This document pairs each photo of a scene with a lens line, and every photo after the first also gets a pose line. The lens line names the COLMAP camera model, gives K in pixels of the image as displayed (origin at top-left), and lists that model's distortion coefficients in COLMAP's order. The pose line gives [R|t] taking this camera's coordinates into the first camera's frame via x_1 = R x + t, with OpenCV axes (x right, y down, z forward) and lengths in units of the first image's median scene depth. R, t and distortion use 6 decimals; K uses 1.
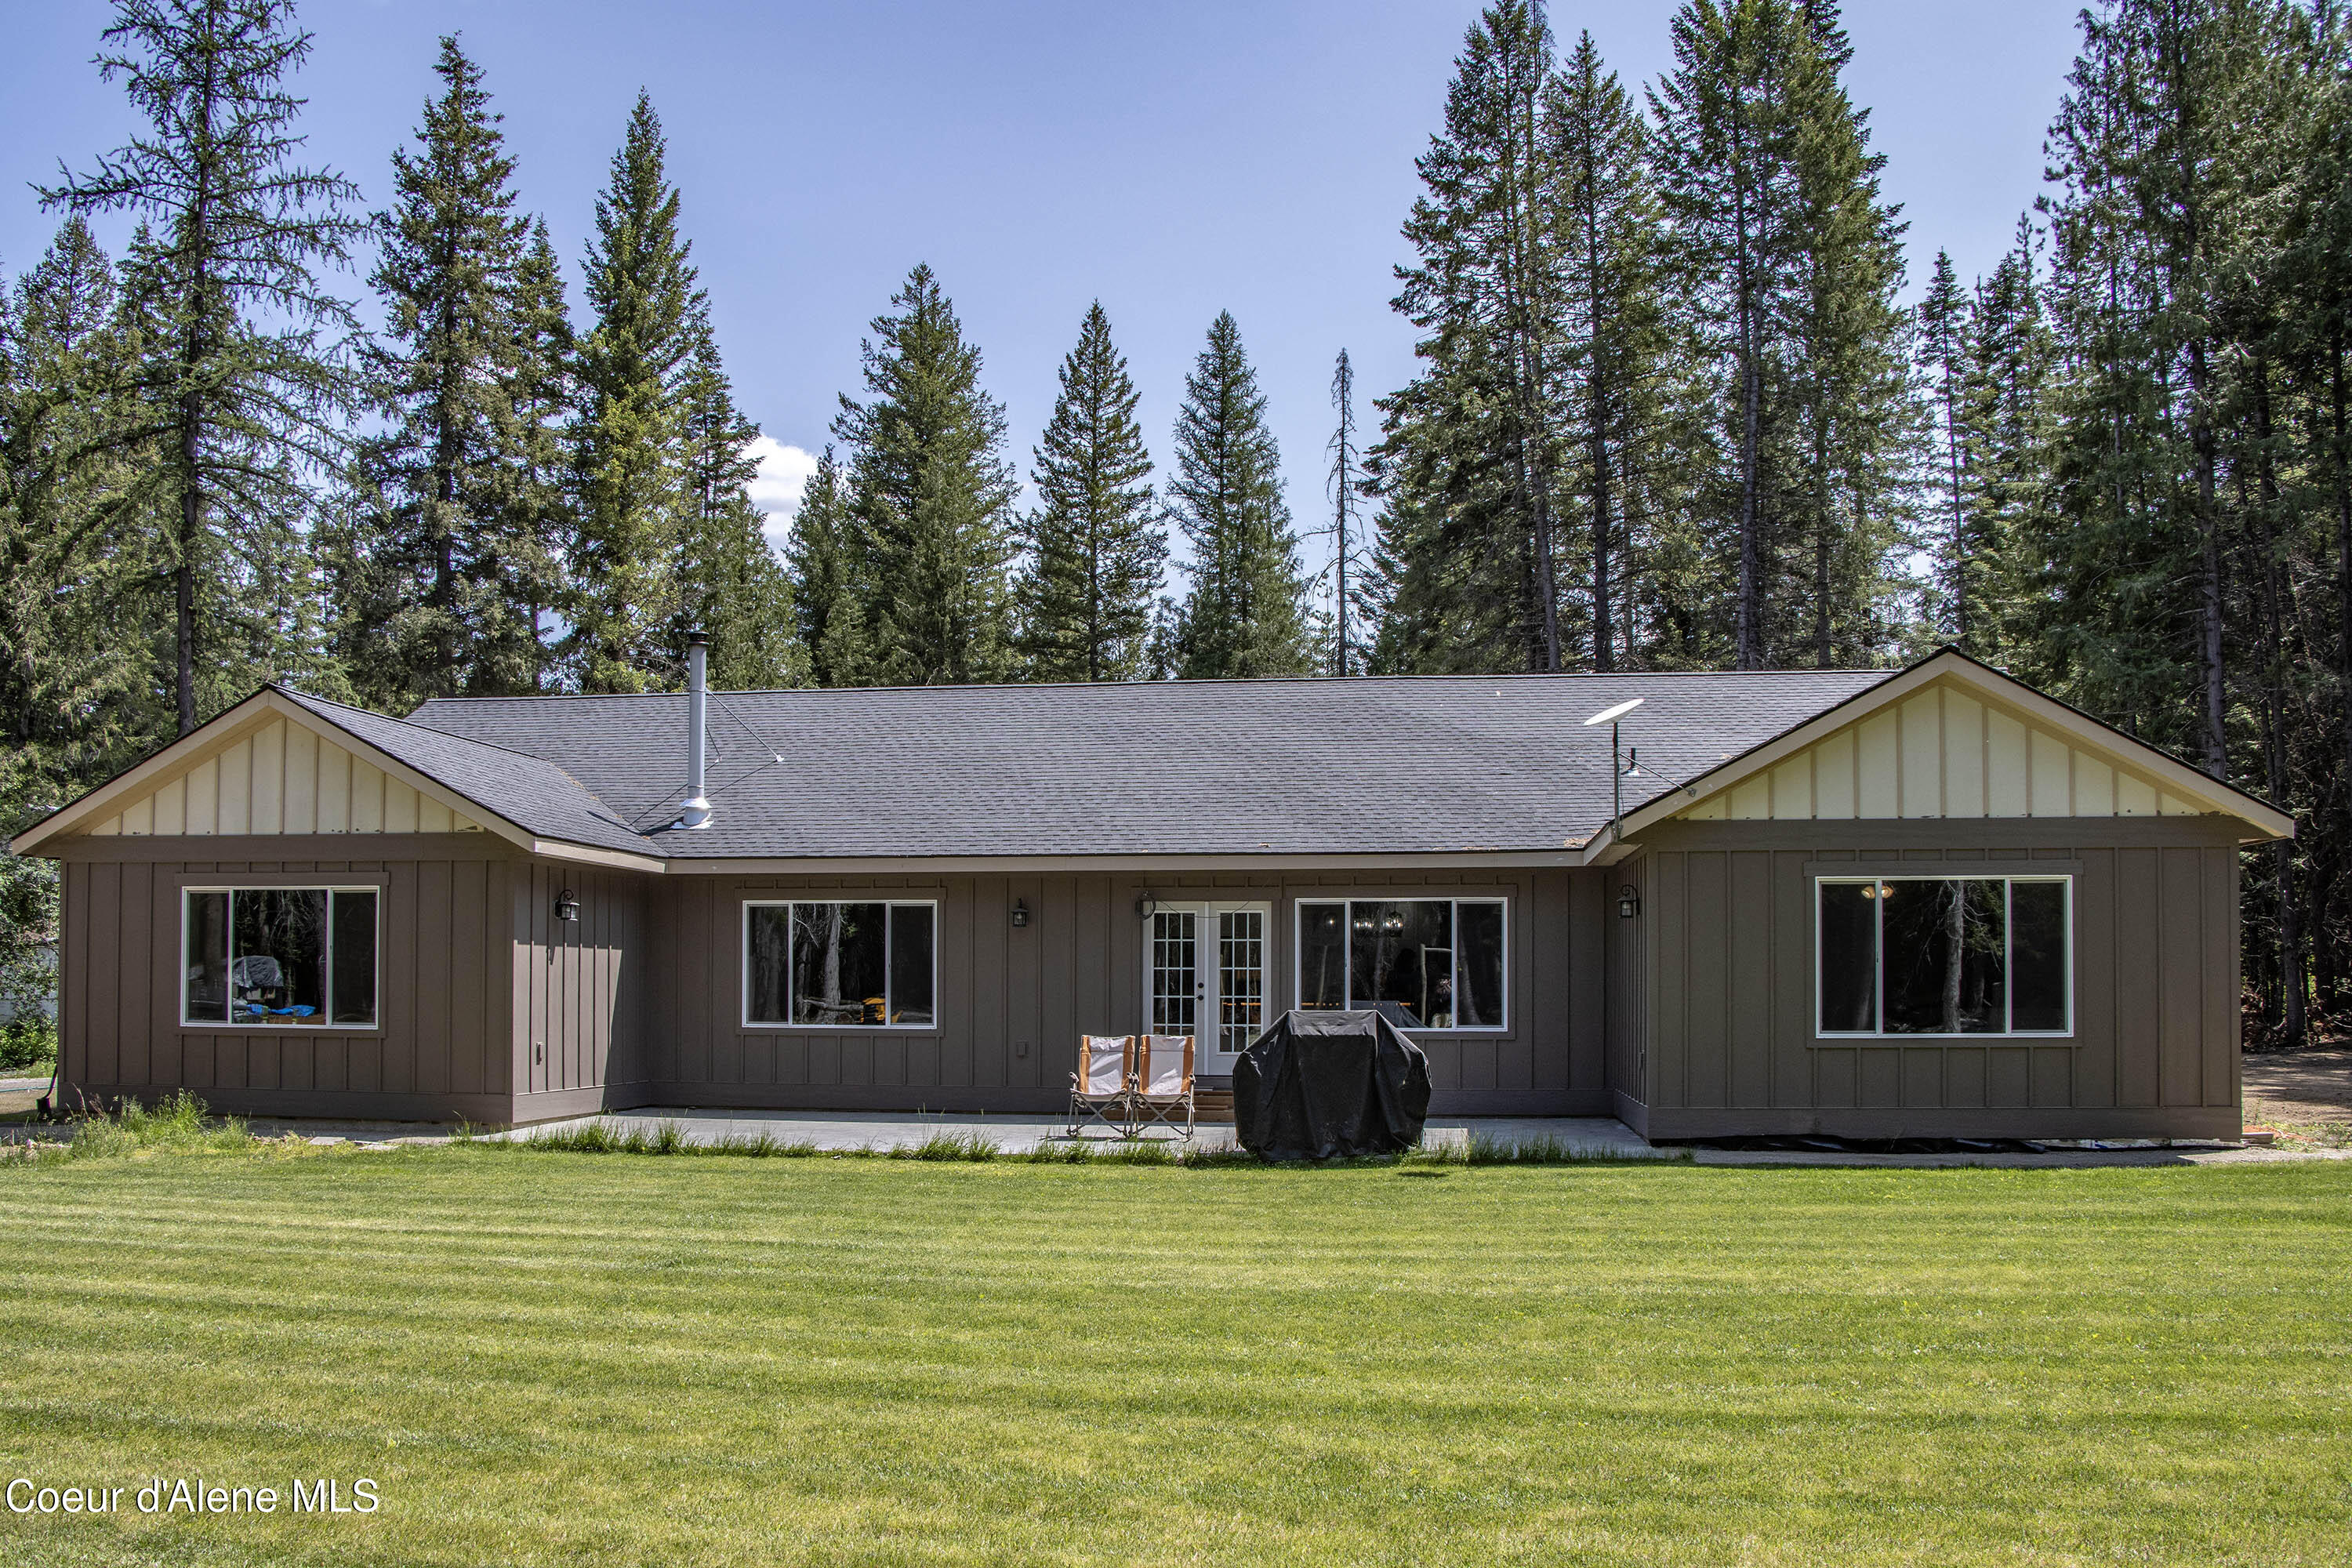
lens RADIAL K [[2039.0, 0, 1169.9], [0, 2039.0, 842.9], [0, 0, 1]] dist [-0.190357, 0.155169]
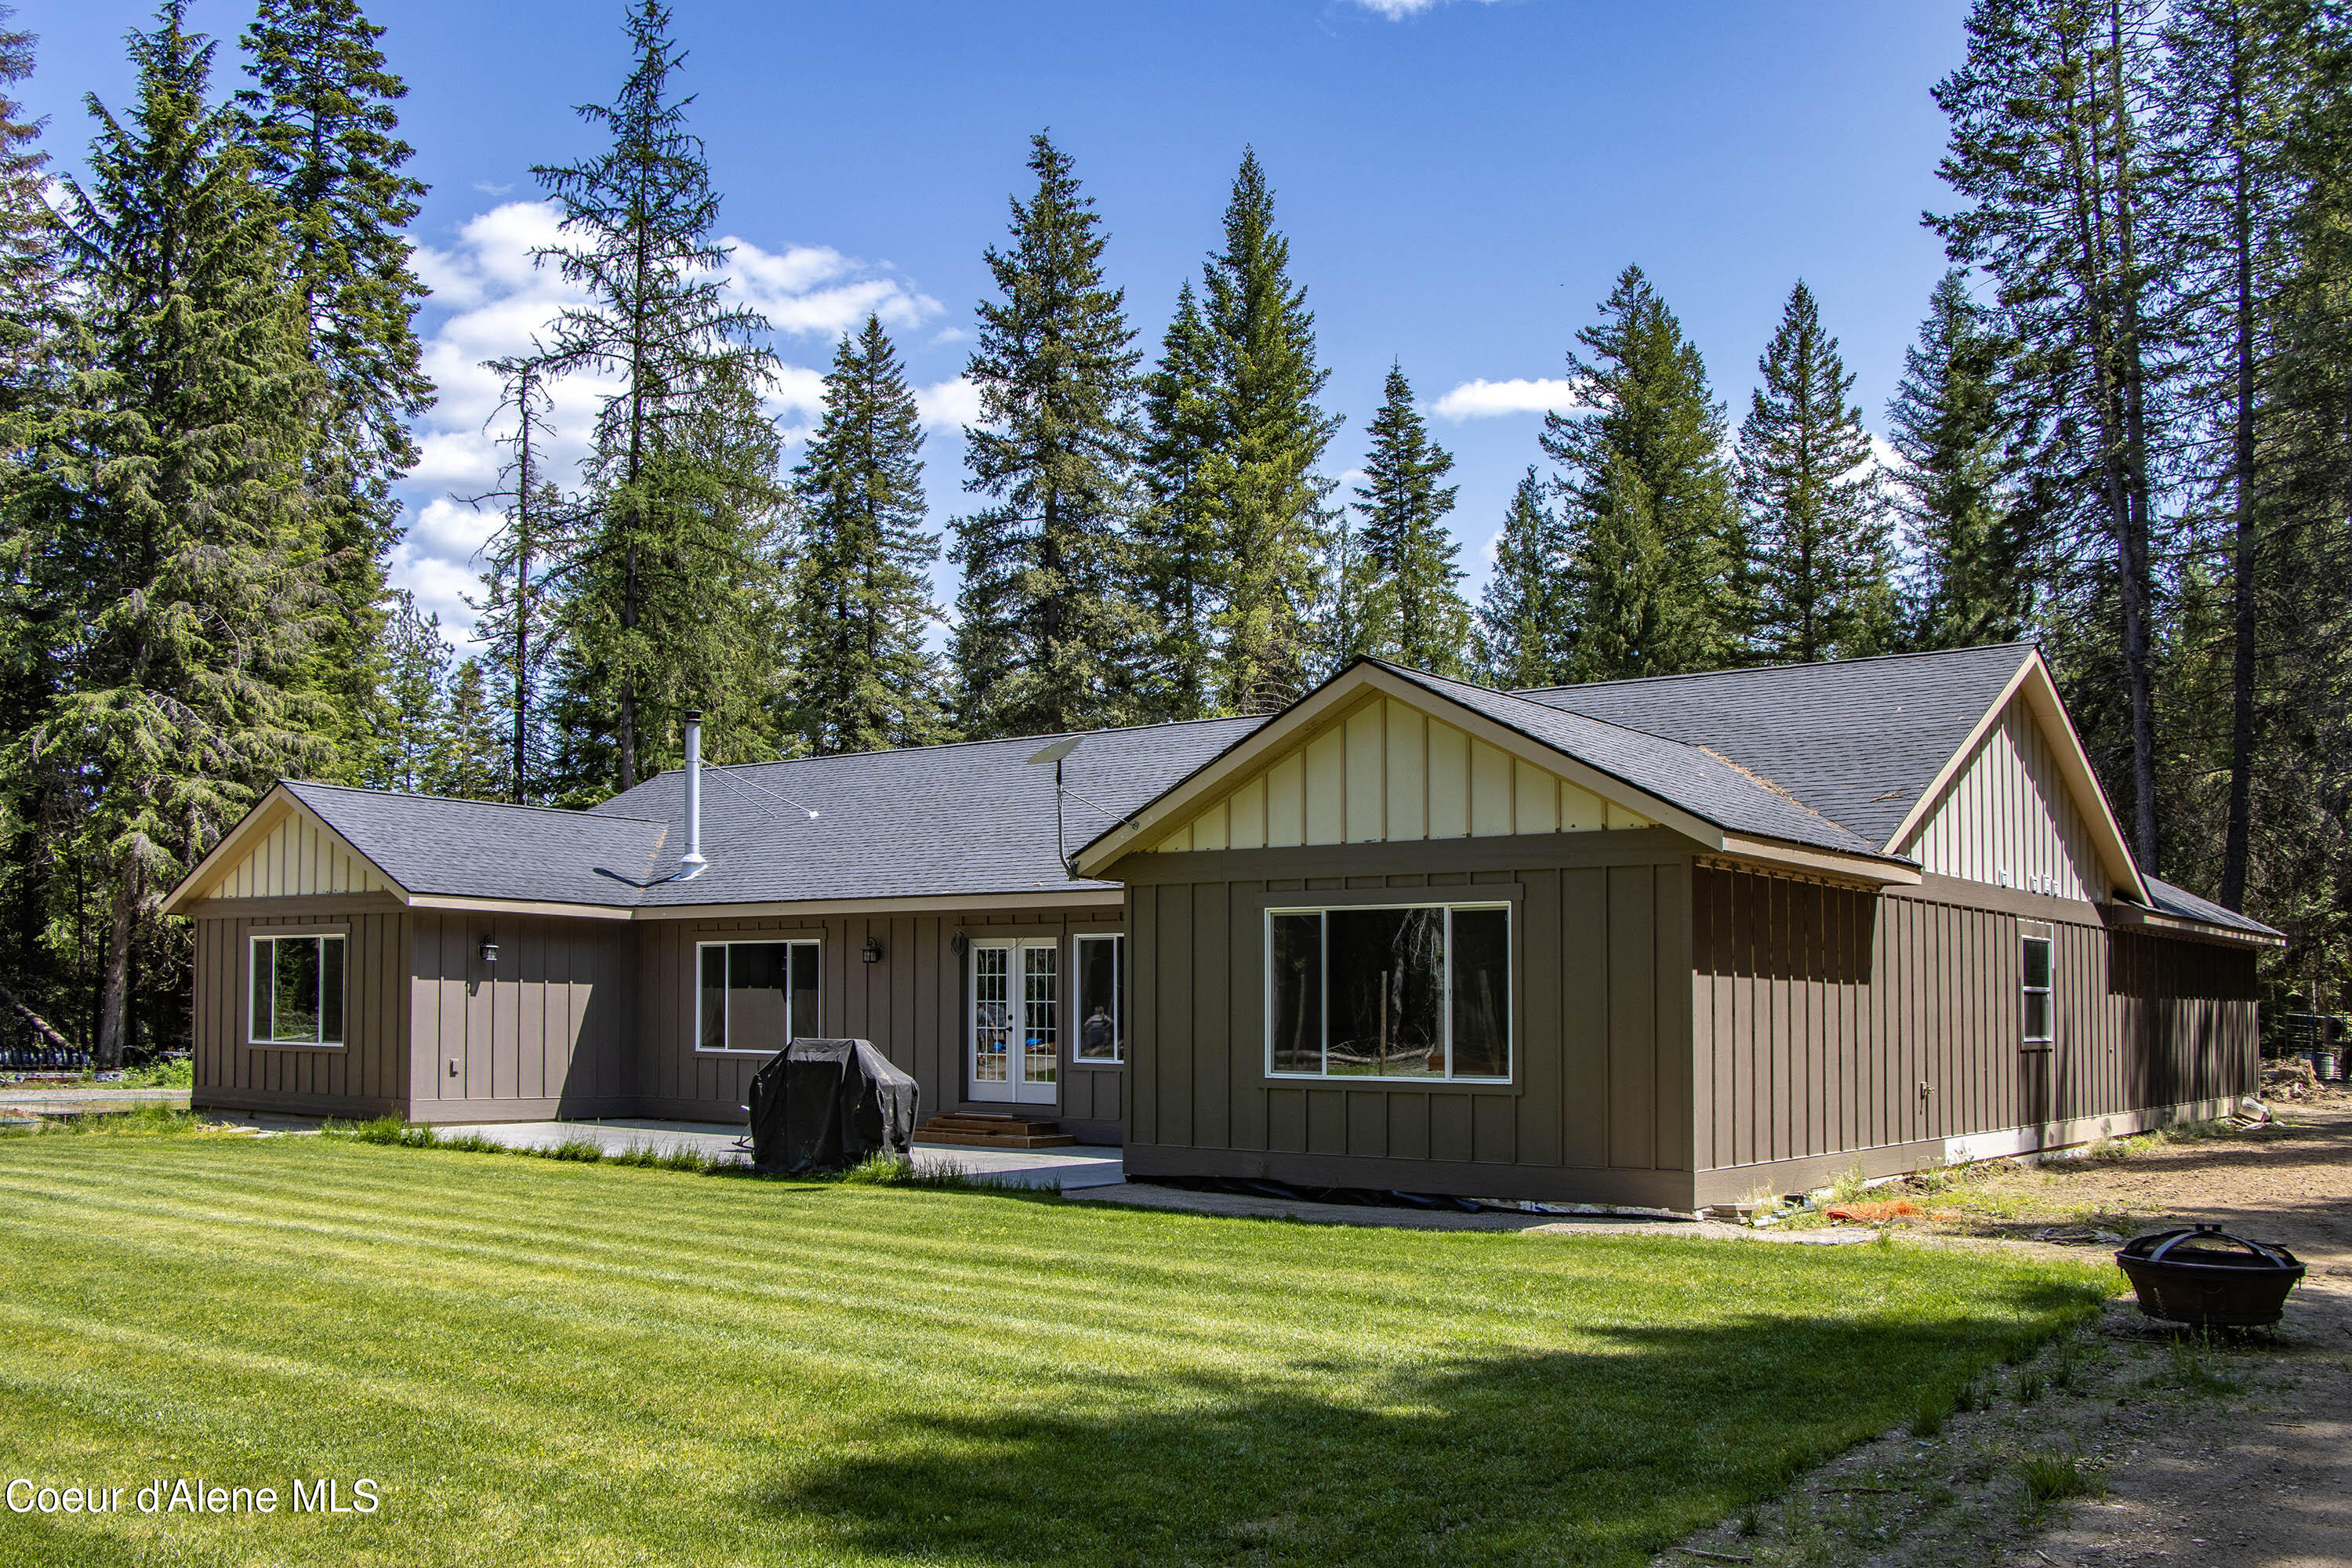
lens RADIAL K [[2137.5, 0, 1174.3], [0, 2137.5, 851.2], [0, 0, 1]] dist [-0.189760, 0.330966]
pose [[0.873439, -0.032369, -0.485856, 0.628618], [0.027712, 0.999475, -0.016767, 0.004626], [0.486144, 0.001181, 0.873878, 0.073352]]
